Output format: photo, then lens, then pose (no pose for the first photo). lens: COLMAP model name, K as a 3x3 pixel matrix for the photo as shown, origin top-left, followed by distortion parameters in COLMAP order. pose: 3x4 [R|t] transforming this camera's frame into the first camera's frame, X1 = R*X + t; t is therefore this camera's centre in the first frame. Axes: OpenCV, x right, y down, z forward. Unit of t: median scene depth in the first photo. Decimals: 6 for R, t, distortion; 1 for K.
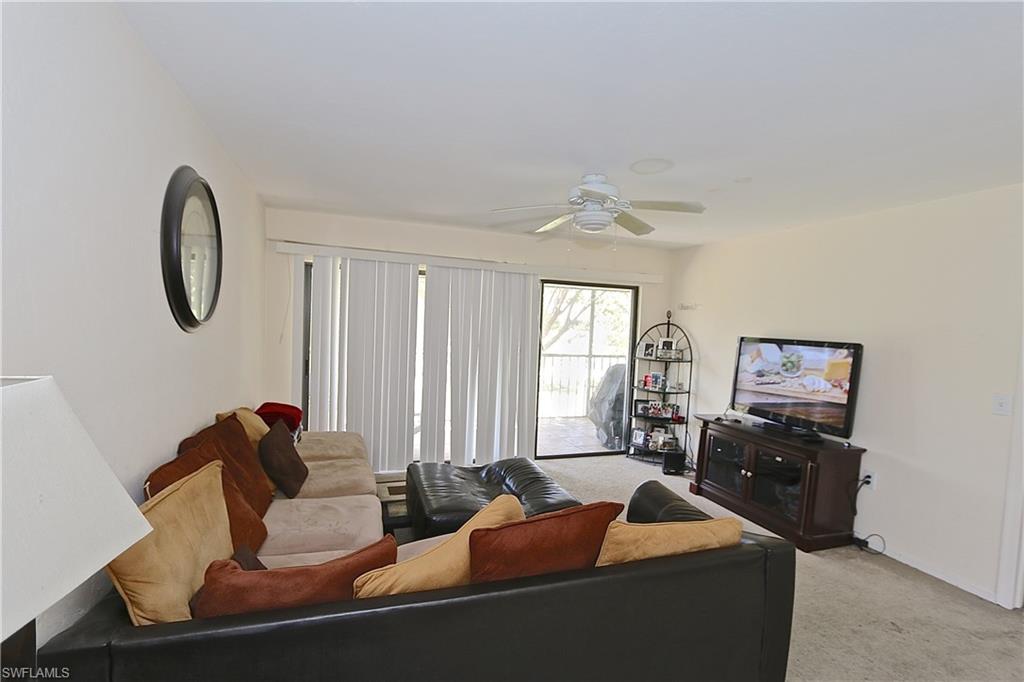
lens RADIAL K [[470.2, 0, 507.7], [0, 470.2, 343.5], [0, 0, 1]] dist [-0.018035, 0.000894]
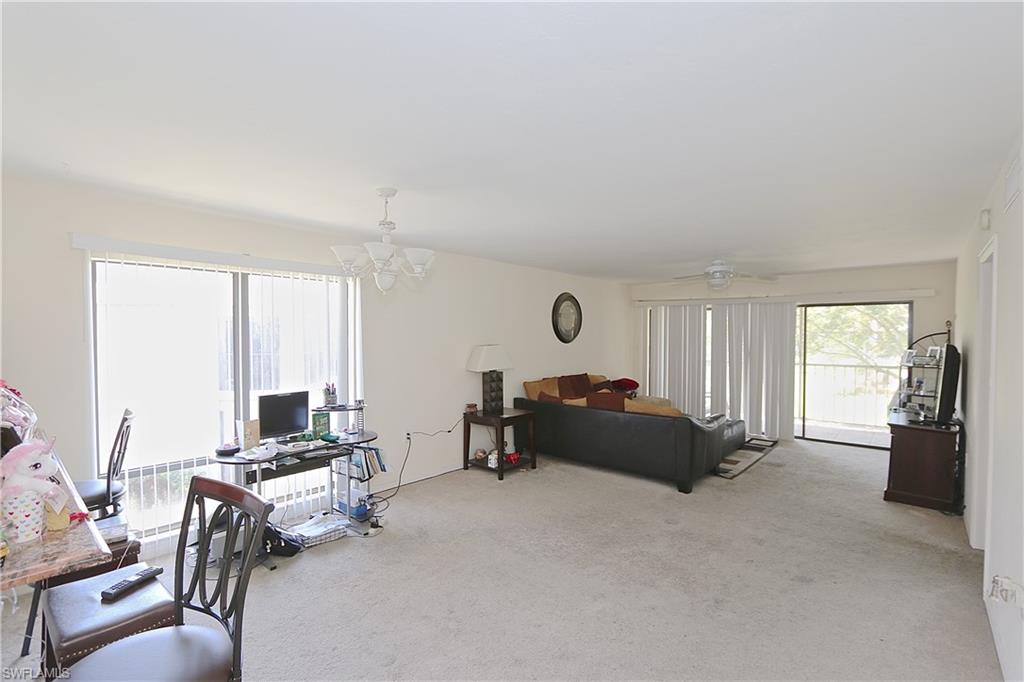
lens RADIAL K [[470.2, 0, 507.7], [0, 470.2, 343.5], [0, 0, 1]] dist [-0.018035, 0.000894]
pose [[0.488428, -0.024157, -0.872270, 0.889814], [-0.024297, 0.998853, -0.041268, 0.055631], [0.872266, 0.041350, 0.487281, -0.419062]]
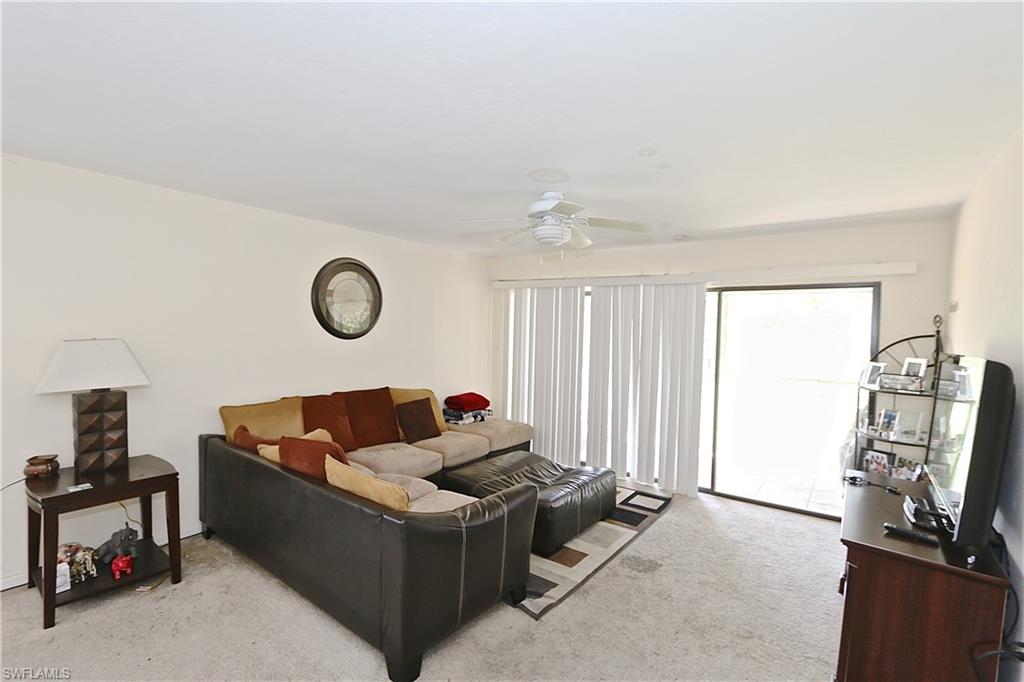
lens RADIAL K [[470.2, 0, 507.7], [0, 470.2, 343.5], [0, 0, 1]] dist [-0.018035, 0.000894]
pose [[0.554791, -0.004586, -0.831977, 0.629064], [-0.041957, 0.998558, -0.033482, 0.014803], [0.830931, 0.053483, 0.553799, 0.213576]]
